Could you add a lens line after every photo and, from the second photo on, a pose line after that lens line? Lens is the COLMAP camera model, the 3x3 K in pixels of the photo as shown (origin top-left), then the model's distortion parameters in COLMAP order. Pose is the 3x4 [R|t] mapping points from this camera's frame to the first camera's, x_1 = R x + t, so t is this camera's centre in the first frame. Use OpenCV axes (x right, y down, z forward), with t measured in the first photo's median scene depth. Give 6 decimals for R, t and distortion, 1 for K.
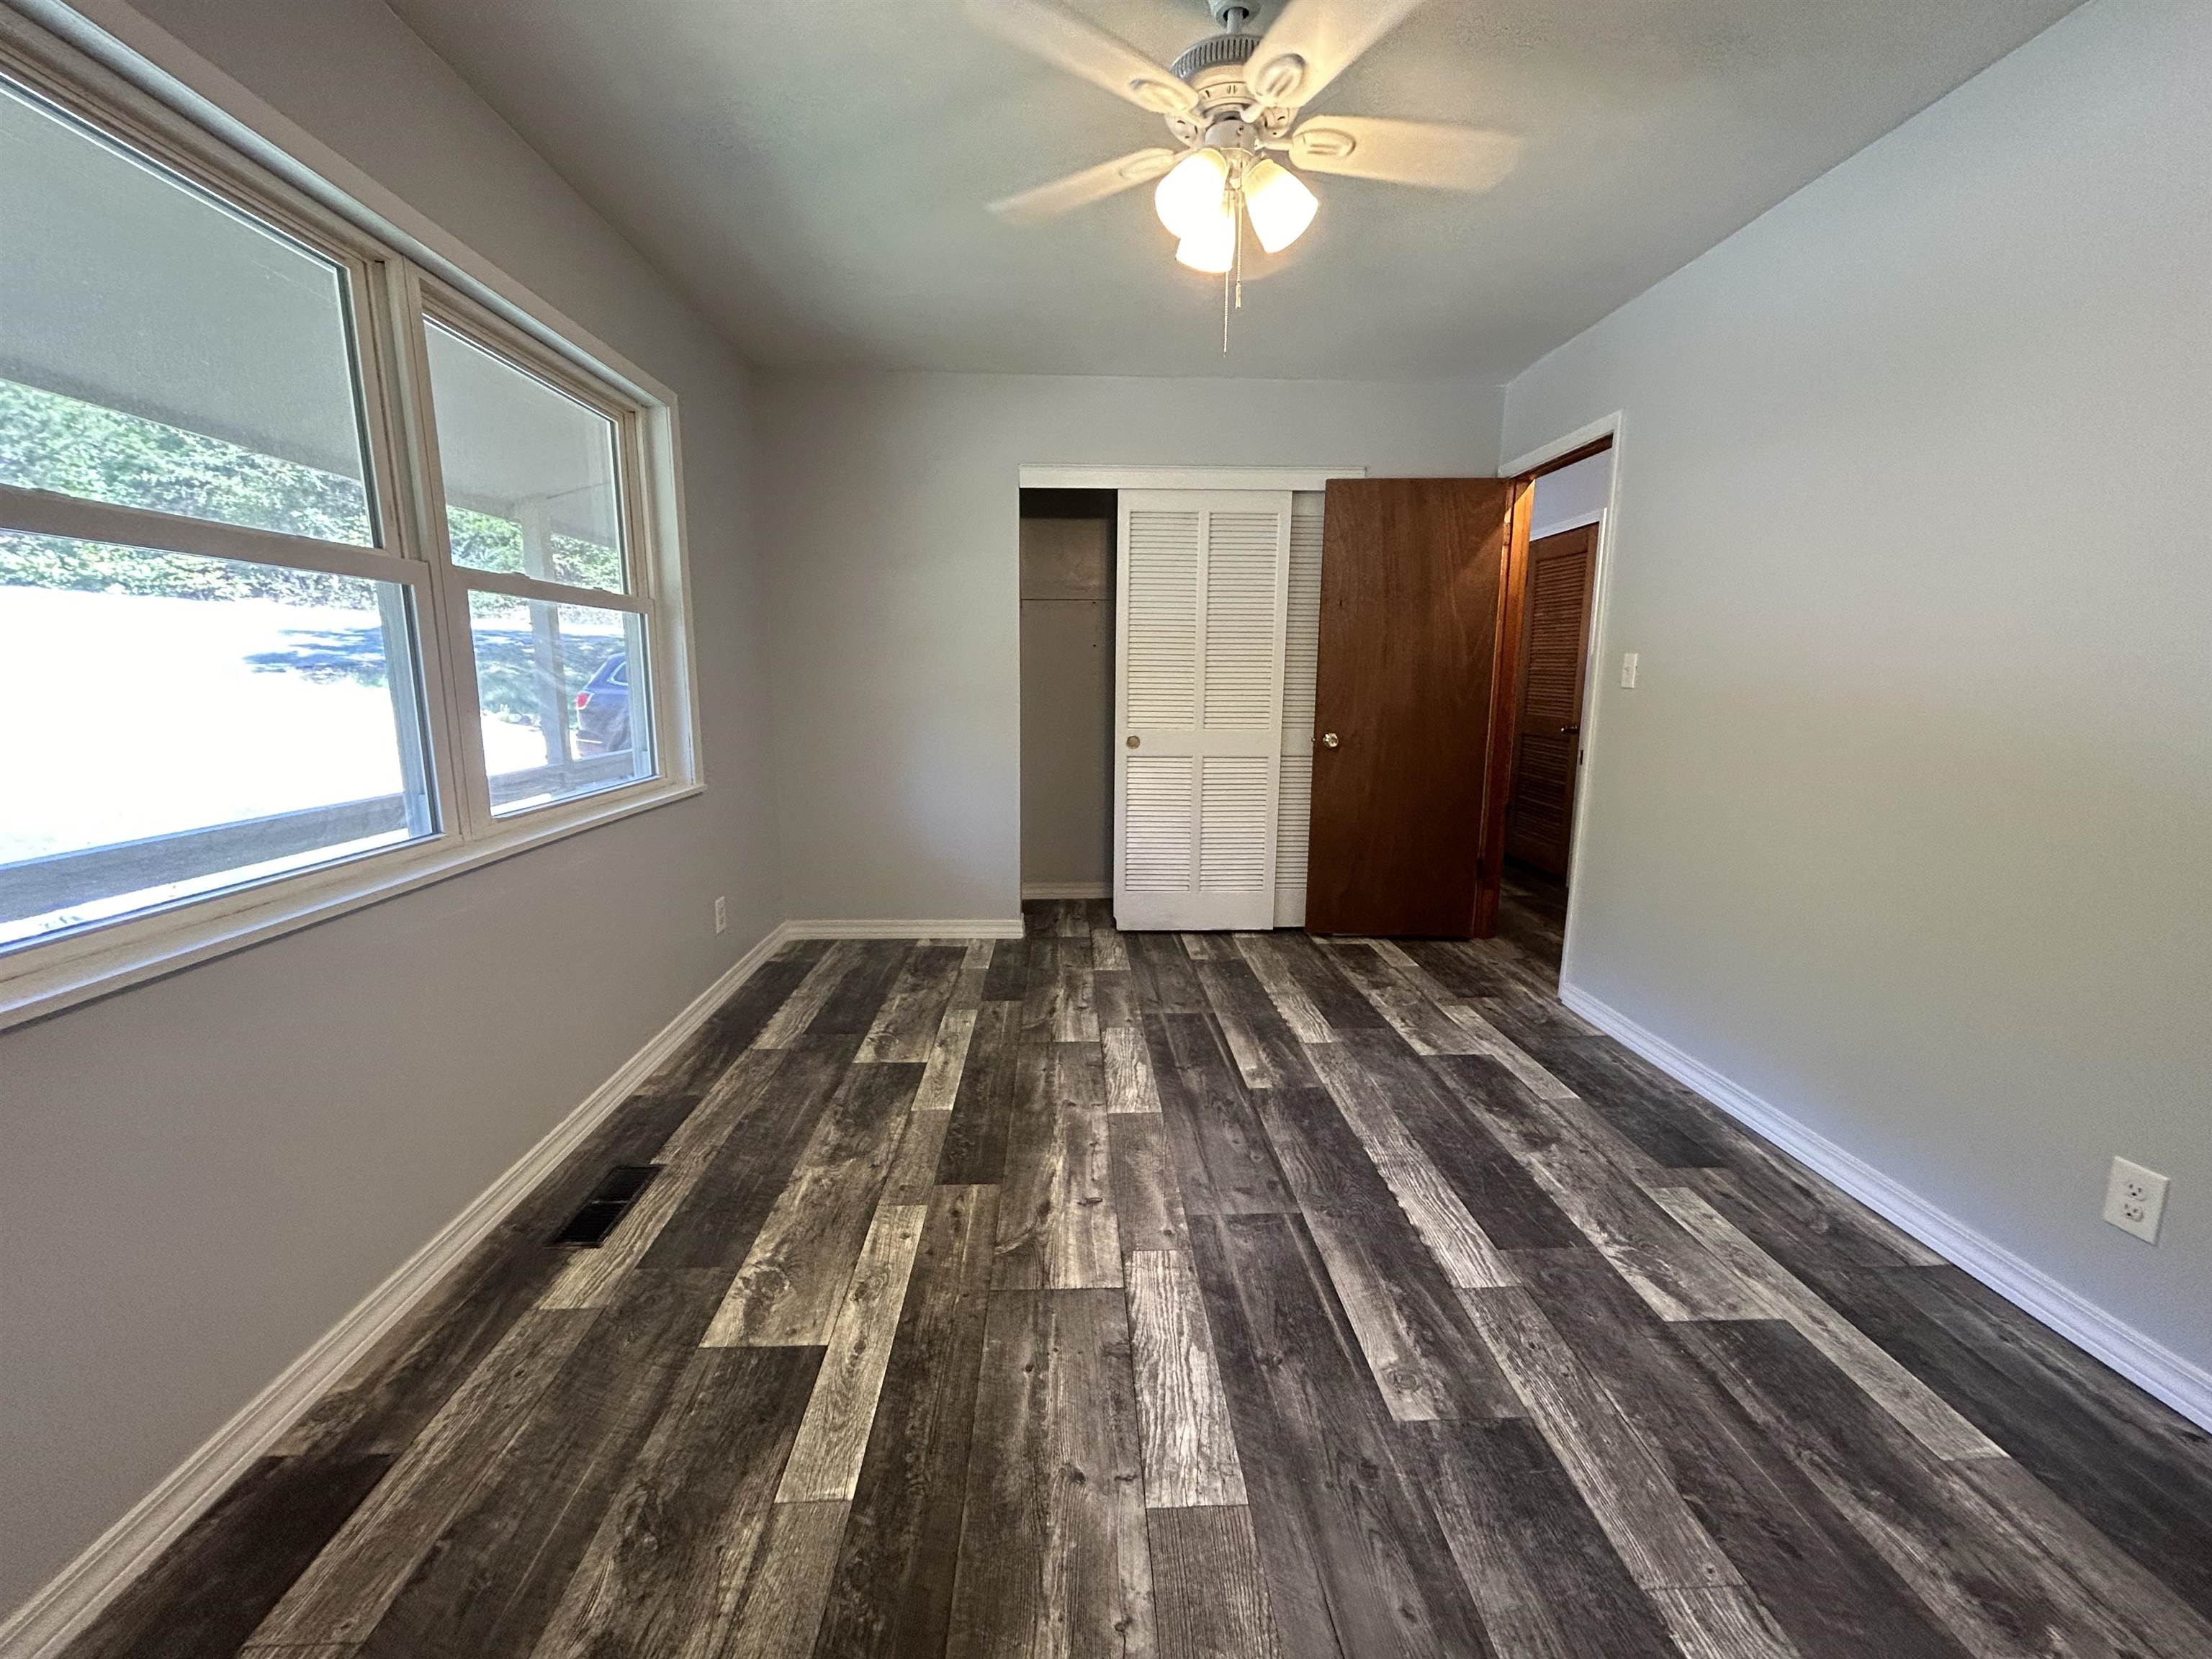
lens RADIAL K [[894.2, 0, 1101.4], [0, 894.2, 830.2], [0, 0, 1]] dist [0.013835, 0.000583]
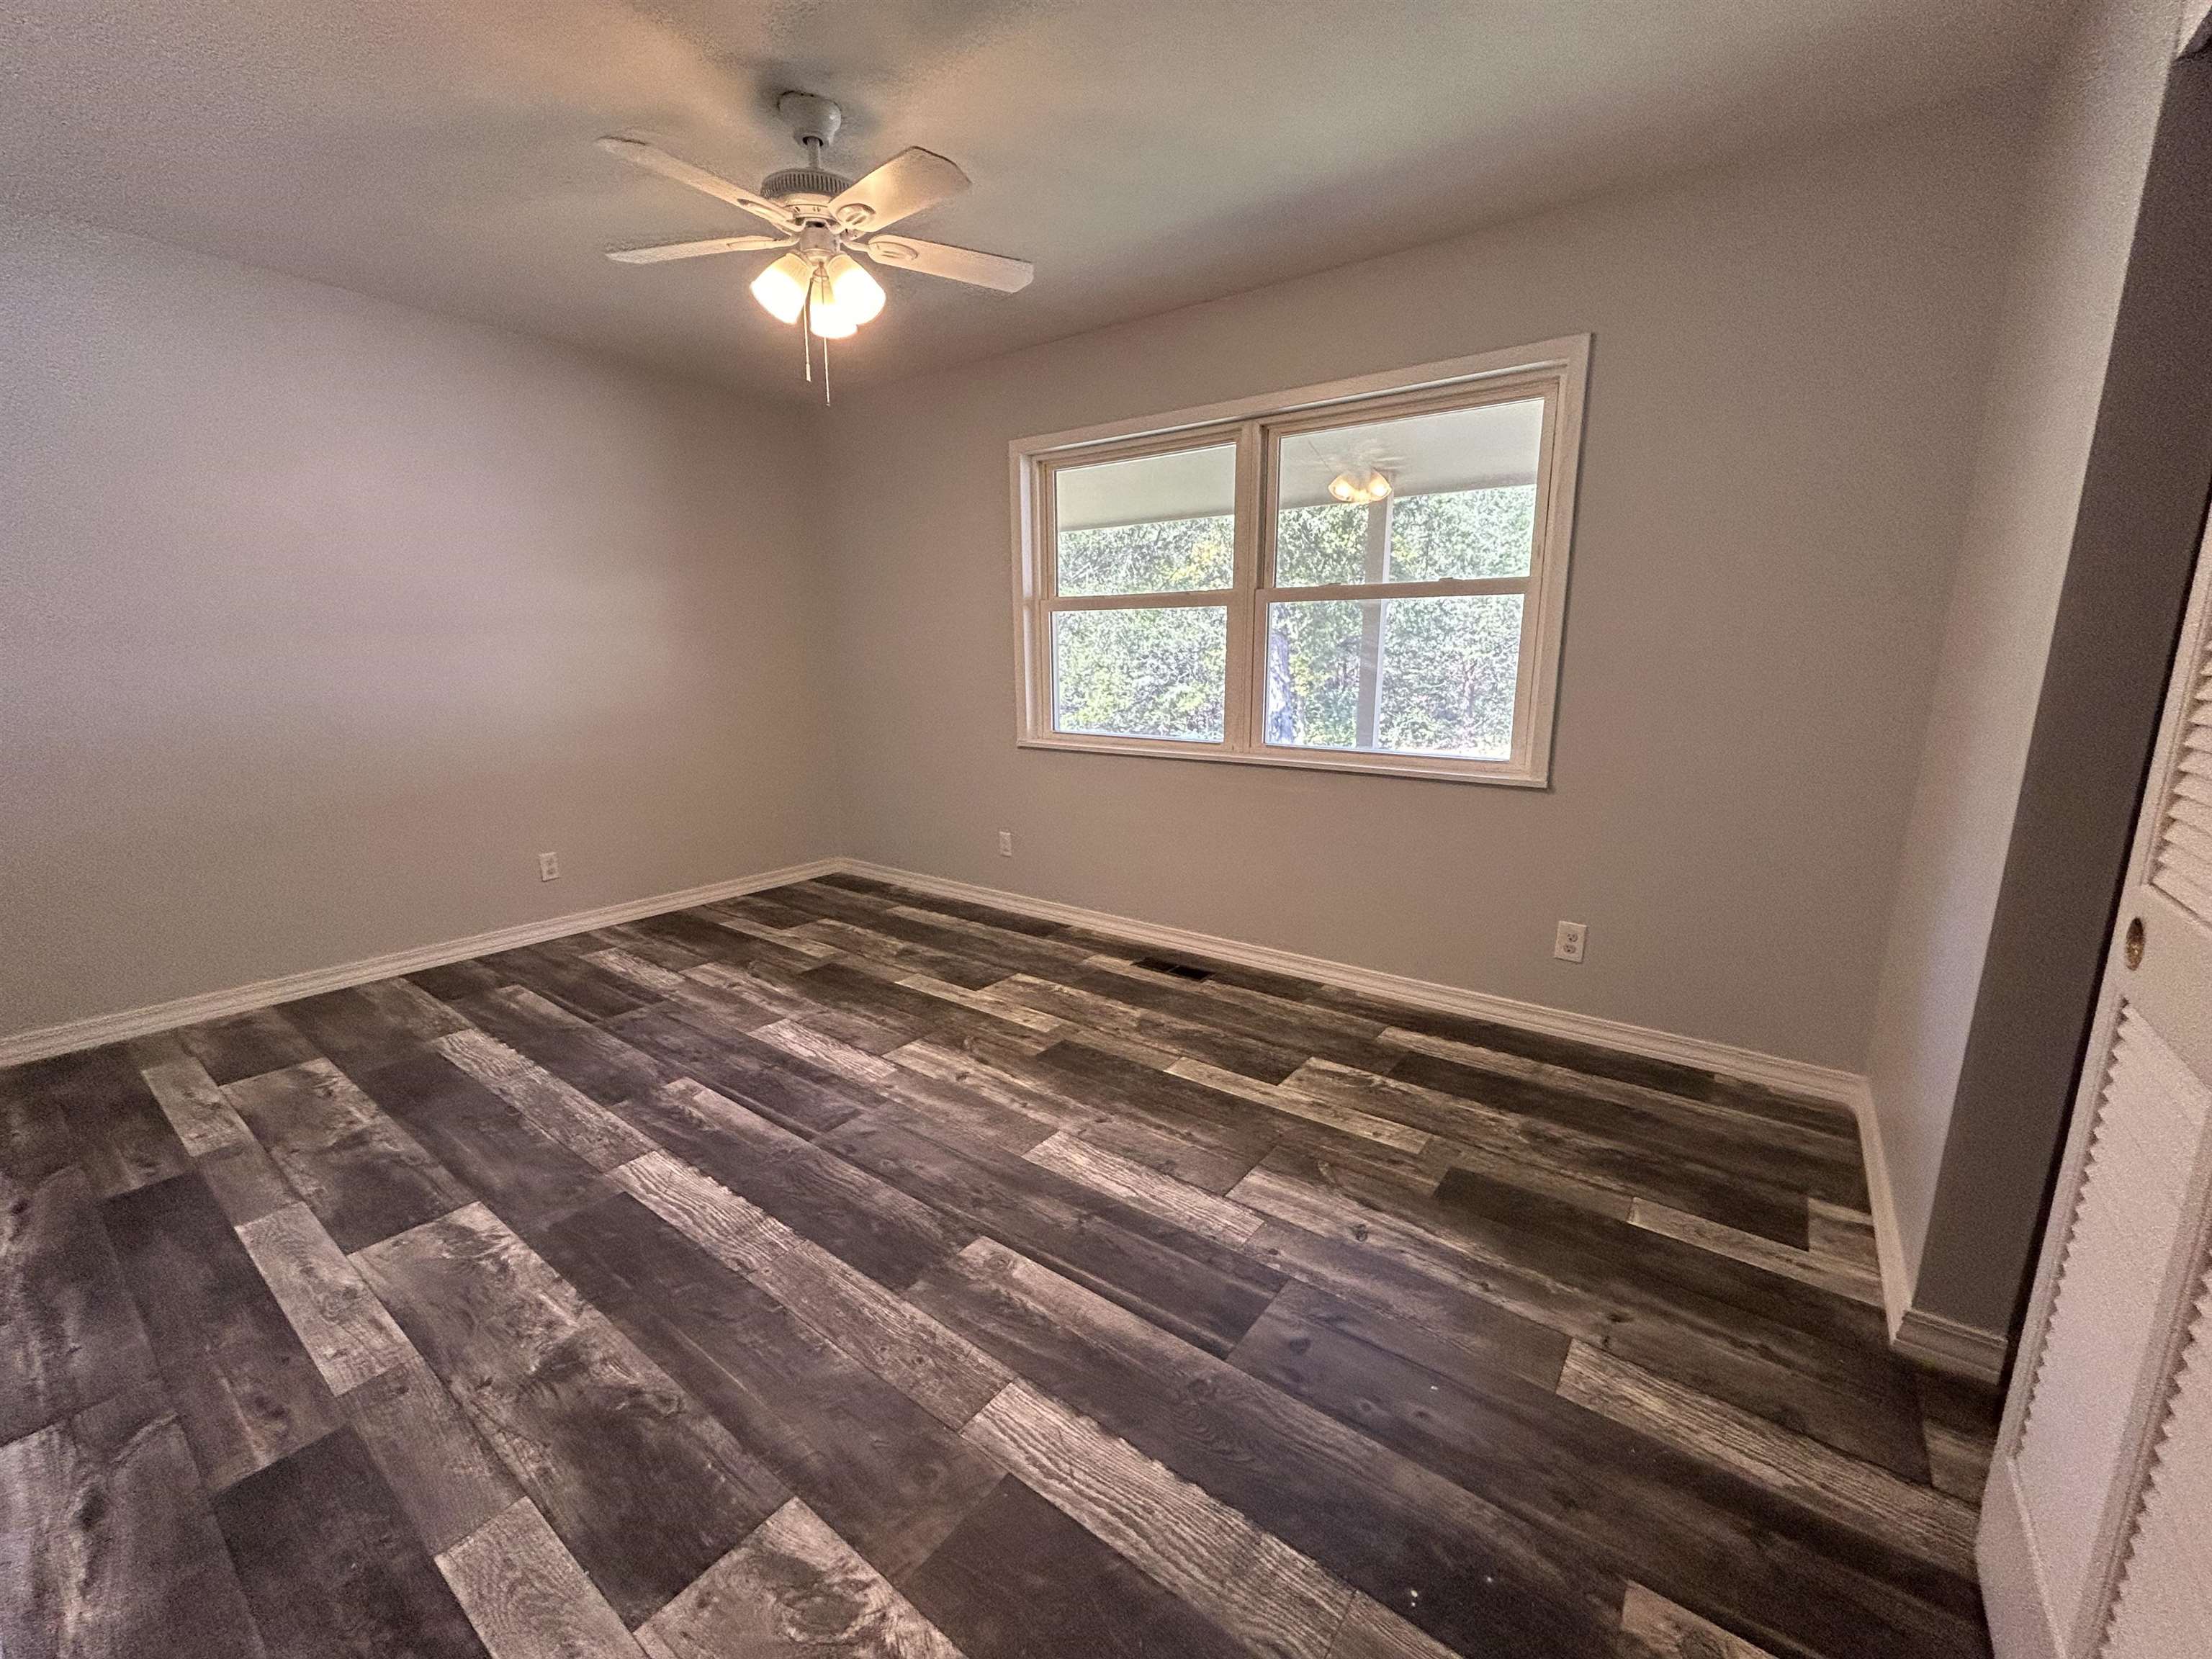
lens RADIAL K [[894.2, 0, 1106.4], [0, 894.2, 823.5], [0, 0, 1]] dist [0.013835, 0.000583]
pose [[-0.628475, 0.145589, -0.764083, 0.721695], [-0.139118, 0.945449, 0.294573, -0.298492], [0.765288, 0.291429, -0.573936, 1.664299]]
